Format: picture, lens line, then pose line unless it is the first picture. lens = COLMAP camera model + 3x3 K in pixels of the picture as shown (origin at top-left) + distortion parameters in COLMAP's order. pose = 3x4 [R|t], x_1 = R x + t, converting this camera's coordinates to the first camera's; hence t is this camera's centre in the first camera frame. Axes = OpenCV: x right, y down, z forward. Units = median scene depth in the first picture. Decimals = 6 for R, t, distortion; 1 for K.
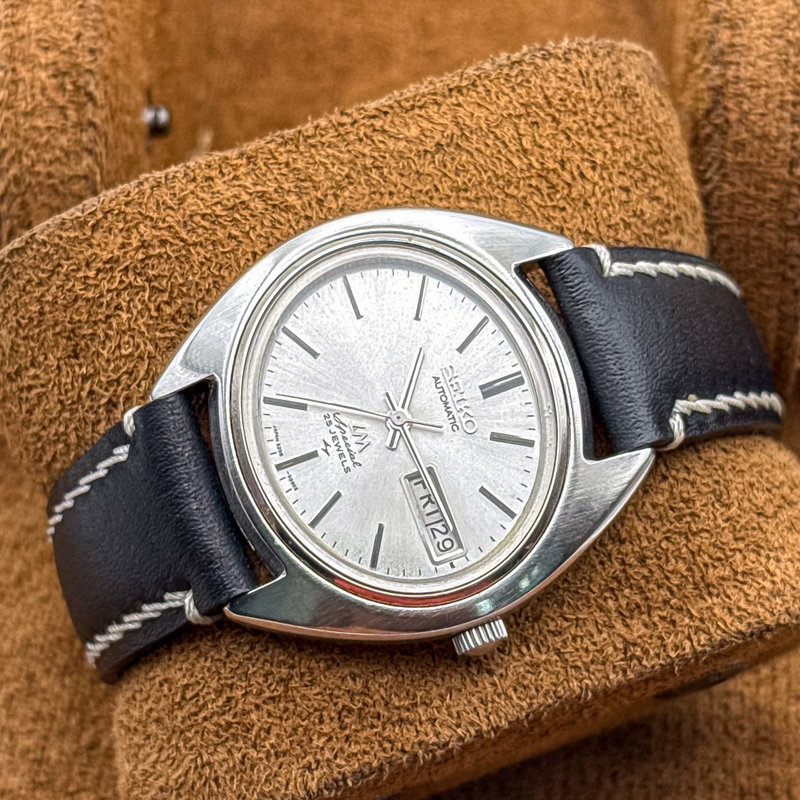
lens RADIAL K [[2686.9, 0, 400.0], [0, 2686.9, 400.0], [0, 0, 1]] dist [-0.052496, 1.114427]
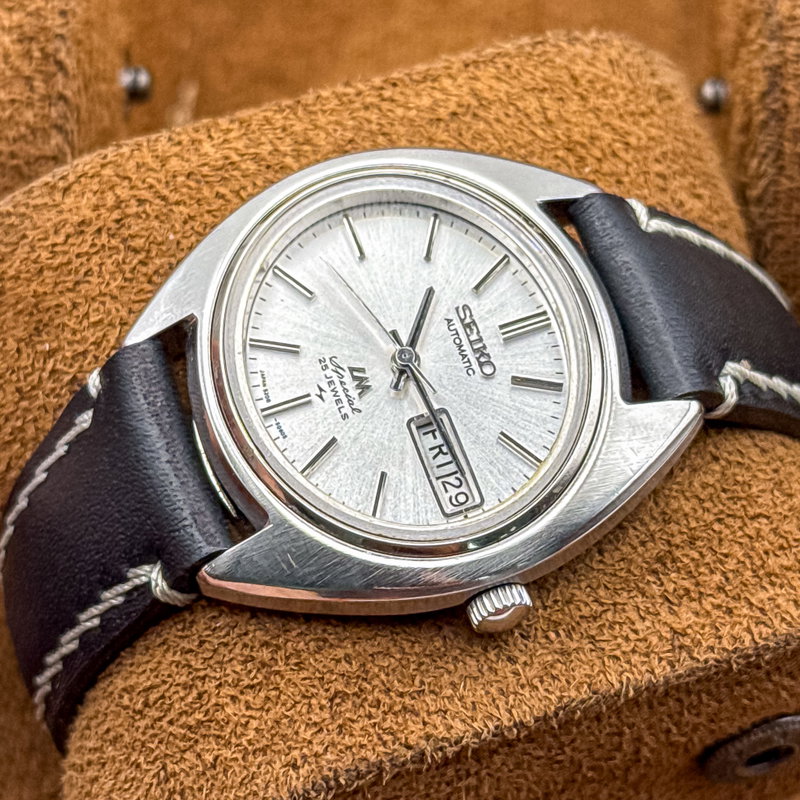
lens RADIAL K [[2686.9, 0, 400.0], [0, 2686.9, 400.0], [0, 0, 1]] dist [-0.052496, 1.114427]
pose [[0.999919, 0.005845, -0.011272, 0.007464], [-0.008714, 0.961565, -0.274440, 0.250777], [0.009235, 0.274516, 0.961538, 0.169598]]
